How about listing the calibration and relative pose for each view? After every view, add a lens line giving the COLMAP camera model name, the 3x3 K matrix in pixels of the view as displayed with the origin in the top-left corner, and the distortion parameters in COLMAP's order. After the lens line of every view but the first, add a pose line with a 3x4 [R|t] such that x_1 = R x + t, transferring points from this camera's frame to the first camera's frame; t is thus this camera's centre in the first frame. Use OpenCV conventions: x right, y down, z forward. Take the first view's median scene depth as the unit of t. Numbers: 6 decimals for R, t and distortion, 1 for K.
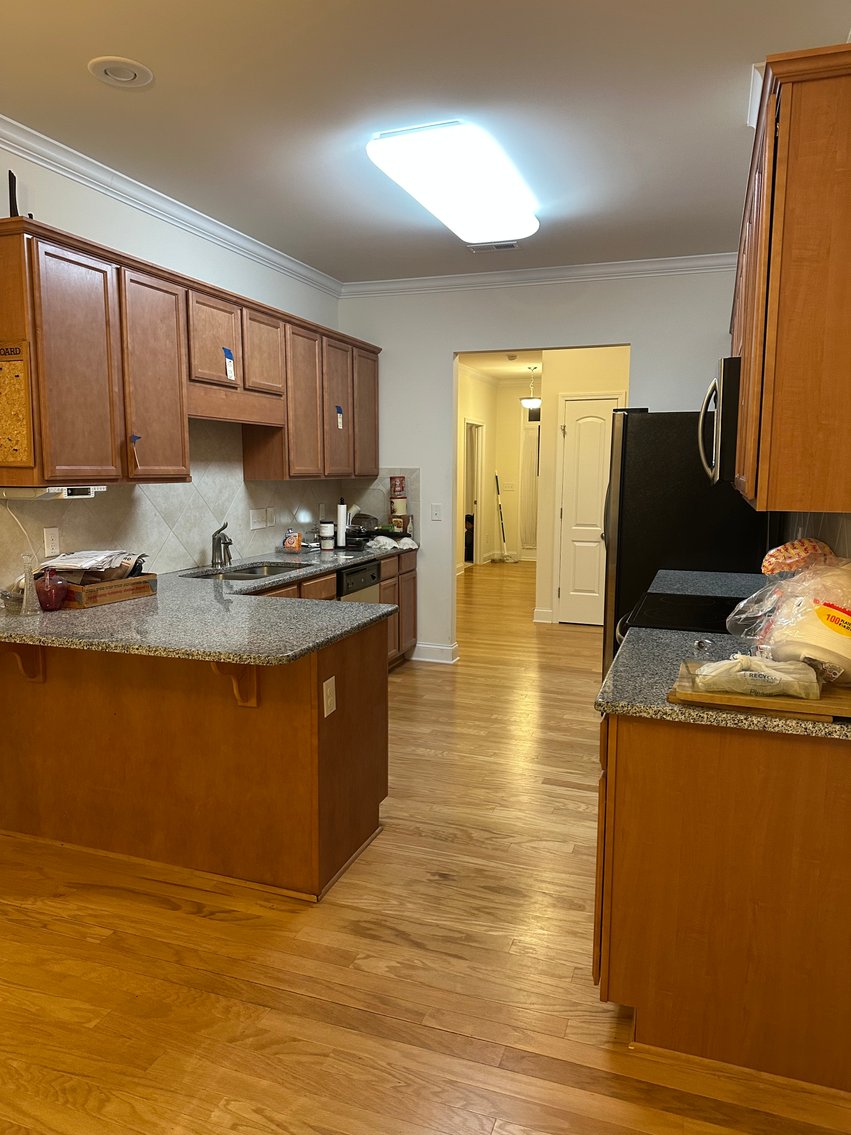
lens RADIAL K [[794.0, 0, 422.2], [0, 794.0, 567.9], [0, 0, 1]] dist [0.149026, -0.259677]
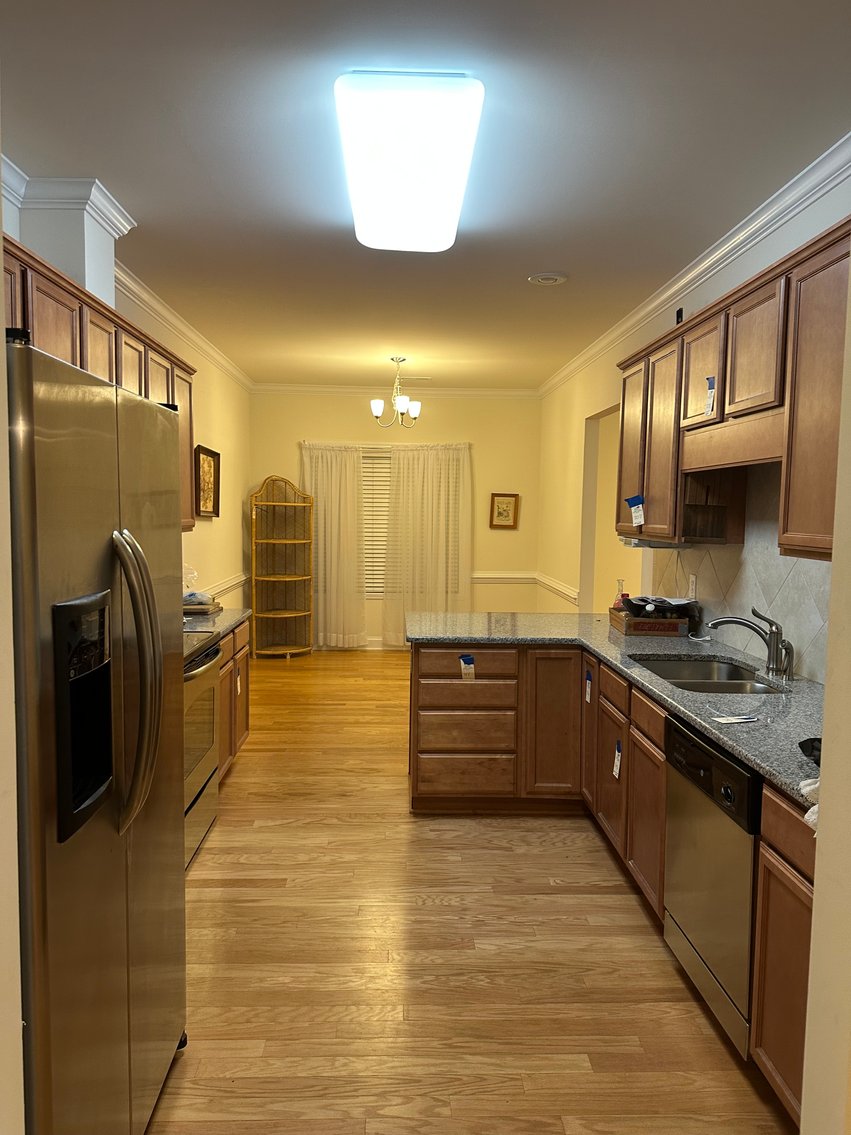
lens RADIAL K [[794.0, 0, 422.2], [0, 794.0, 567.9], [0, 0, 1]] dist [0.149026, -0.259677]
pose [[-0.929742, 0.010136, -0.368072, 0.391384], [-0.065404, 0.979179, 0.192173, -0.288217], [0.362356, 0.202744, -0.909721, 2.098051]]
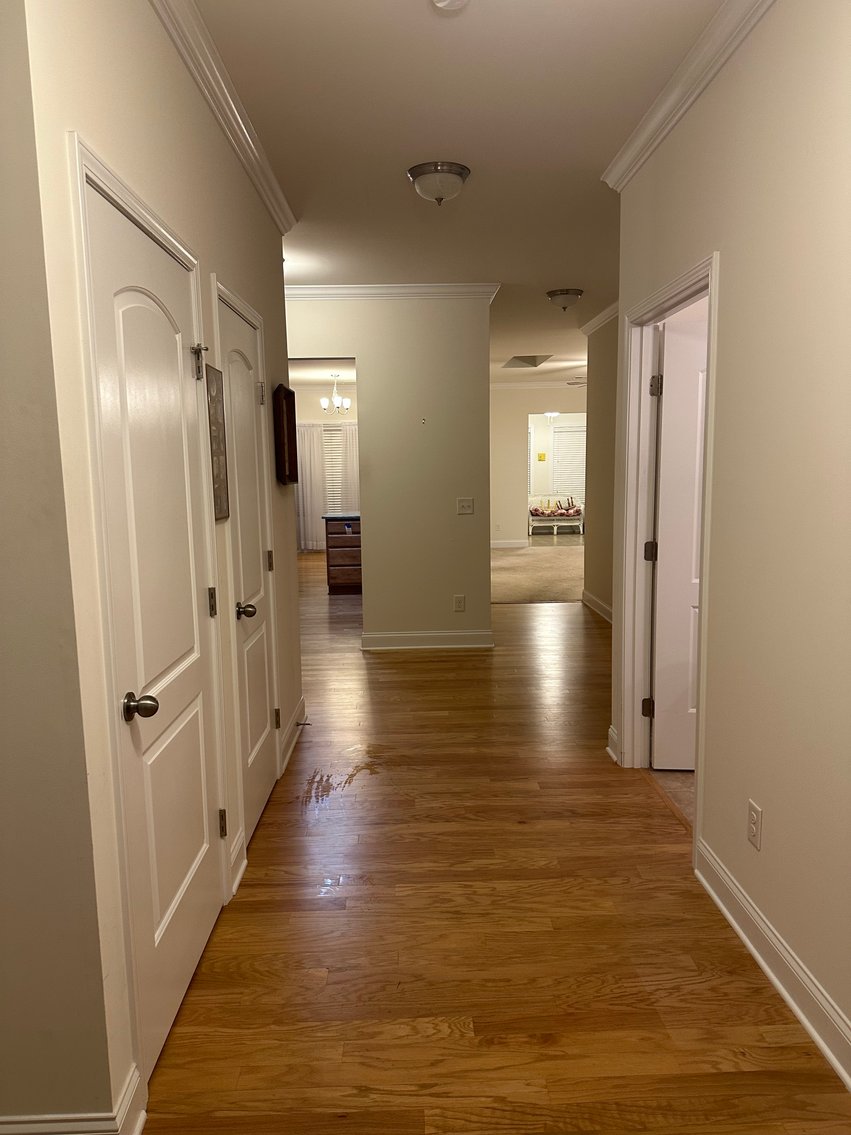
lens RADIAL K [[794.0, 0, 422.2], [0, 794.0, 567.9], [0, 0, 1]] dist [0.149026, -0.259677]
pose [[-0.935532, 0.059134, -0.348258, 0.619721], [-0.030681, 0.968560, 0.246881, -0.475156], [0.351908, 0.241650, -0.904304, 3.684210]]
